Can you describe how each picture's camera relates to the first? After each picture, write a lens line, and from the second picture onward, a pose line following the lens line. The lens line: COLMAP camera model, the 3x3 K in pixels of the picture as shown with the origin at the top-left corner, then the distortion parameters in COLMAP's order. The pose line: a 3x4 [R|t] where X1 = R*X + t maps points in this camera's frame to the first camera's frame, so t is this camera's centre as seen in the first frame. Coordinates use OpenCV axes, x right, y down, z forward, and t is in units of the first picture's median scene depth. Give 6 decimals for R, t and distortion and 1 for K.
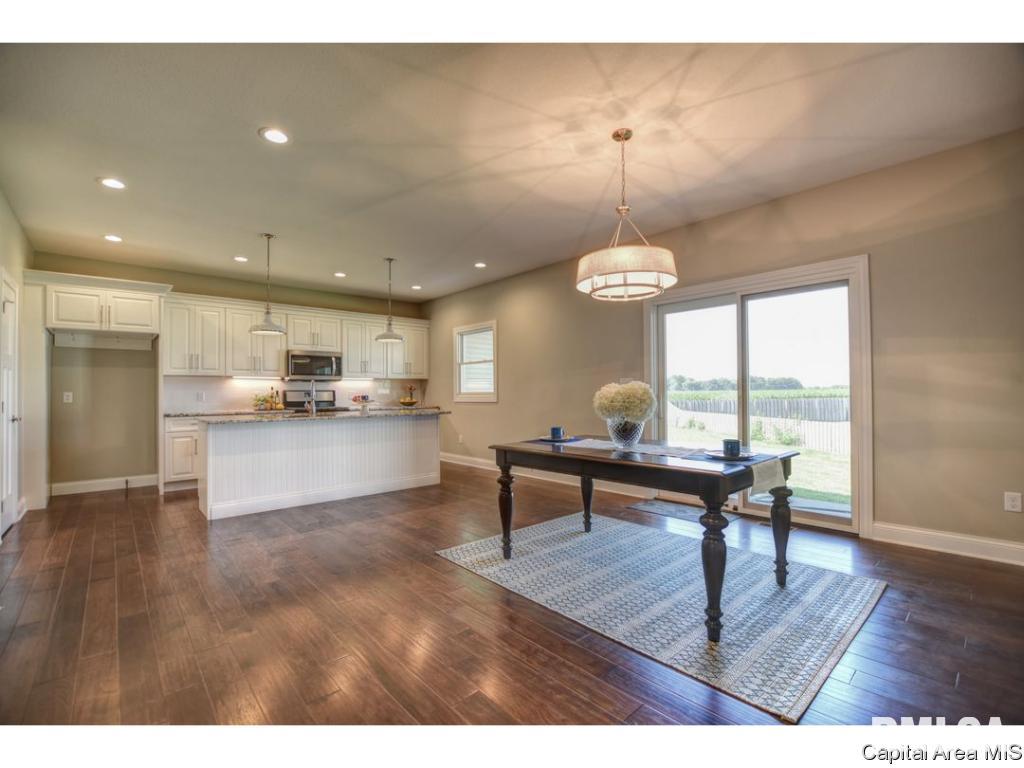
lens RADIAL K [[451.5, 0, 512.6], [0, 451.5, 389.2], [0, 0, 1]] dist [-0.021527, -0.000156]
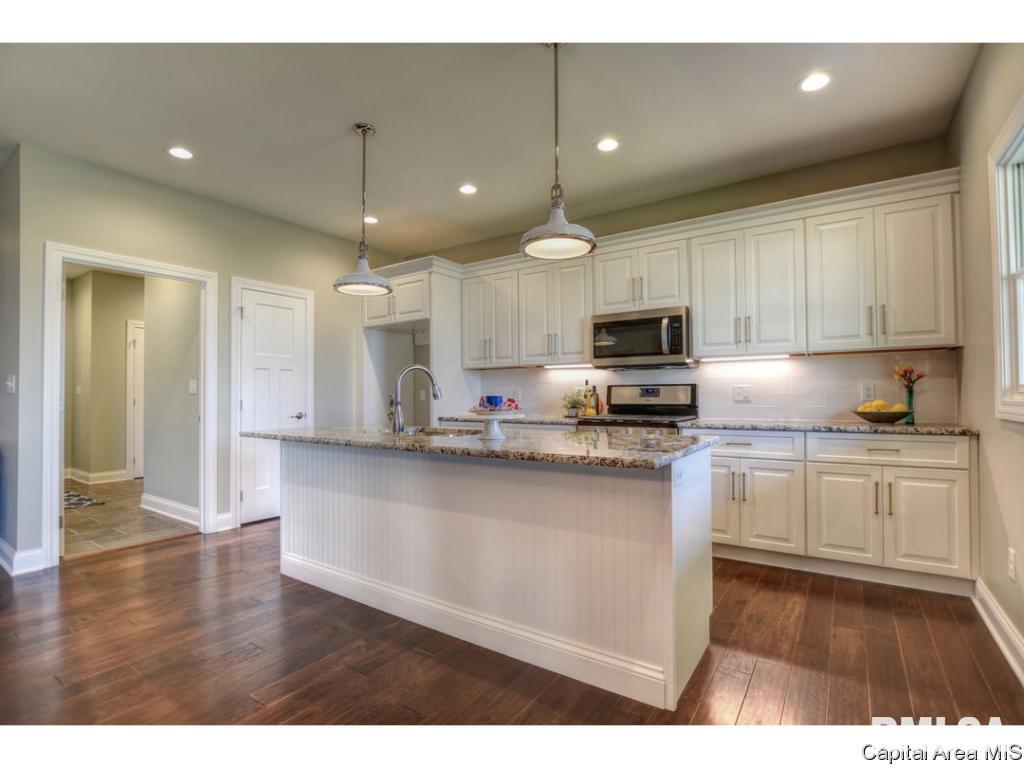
lens RADIAL K [[495.1, 0, 512.0], [0, 495.1, 386.0], [0, 0, 1]] dist [0.000314, 0.000216]
pose [[0.246690, -0.009451, -0.969048, 0.095242], [0.017165, 0.999838, -0.005382, 0.004994], [0.968942, -0.015306, 0.246812, 0.720779]]
